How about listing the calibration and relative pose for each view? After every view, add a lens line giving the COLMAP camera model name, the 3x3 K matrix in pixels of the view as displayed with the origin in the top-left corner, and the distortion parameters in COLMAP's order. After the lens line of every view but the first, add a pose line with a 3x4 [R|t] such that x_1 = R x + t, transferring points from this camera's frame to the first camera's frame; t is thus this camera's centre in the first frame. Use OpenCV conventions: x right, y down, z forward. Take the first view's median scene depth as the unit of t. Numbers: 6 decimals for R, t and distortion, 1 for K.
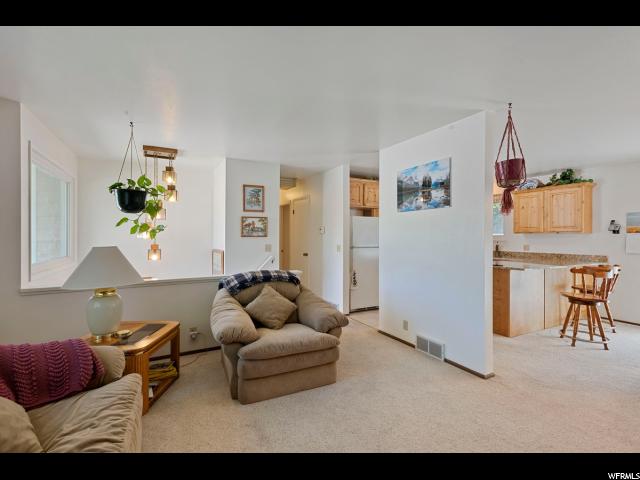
lens RADIAL K [[302.1, 0, 316.9], [0, 302.1, 238.0], [0, 0, 1]] dist [0.003107, 0.000289]
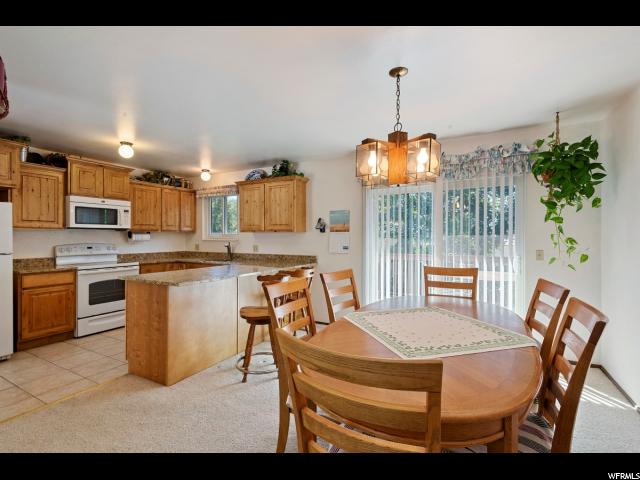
lens RADIAL K [[302.1, 0, 321.5], [0, 302.1, 238.4], [0, 0, 1]] dist [0.003107, 0.000289]
pose [[0.832412, -0.004549, 0.554138, 0.427892], [0.002914, 0.999988, 0.003832, 0.000537], [-0.554149, -0.001575, 0.832416, 0.198106]]
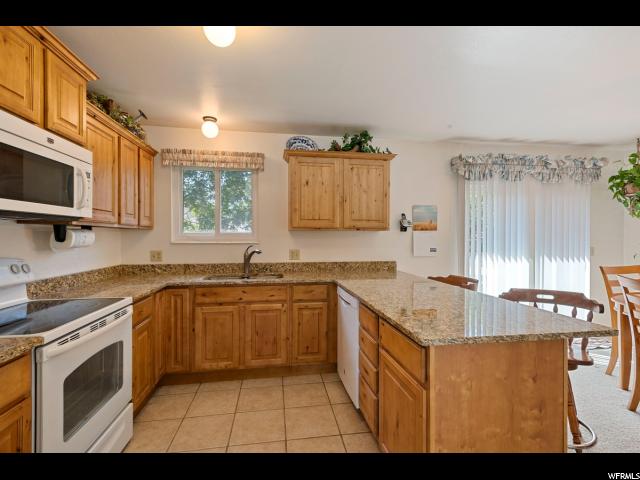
lens RADIAL K [[302.1, 0, 321.9], [0, 302.1, 237.1], [0, 0, 1]] dist [0.003107, 0.000289]
pose [[0.322143, -0.005972, 0.946672, 0.186969], [0.003363, 0.999981, 0.005164, -0.004717], [-0.946685, 0.001520, 0.322157, 0.887417]]
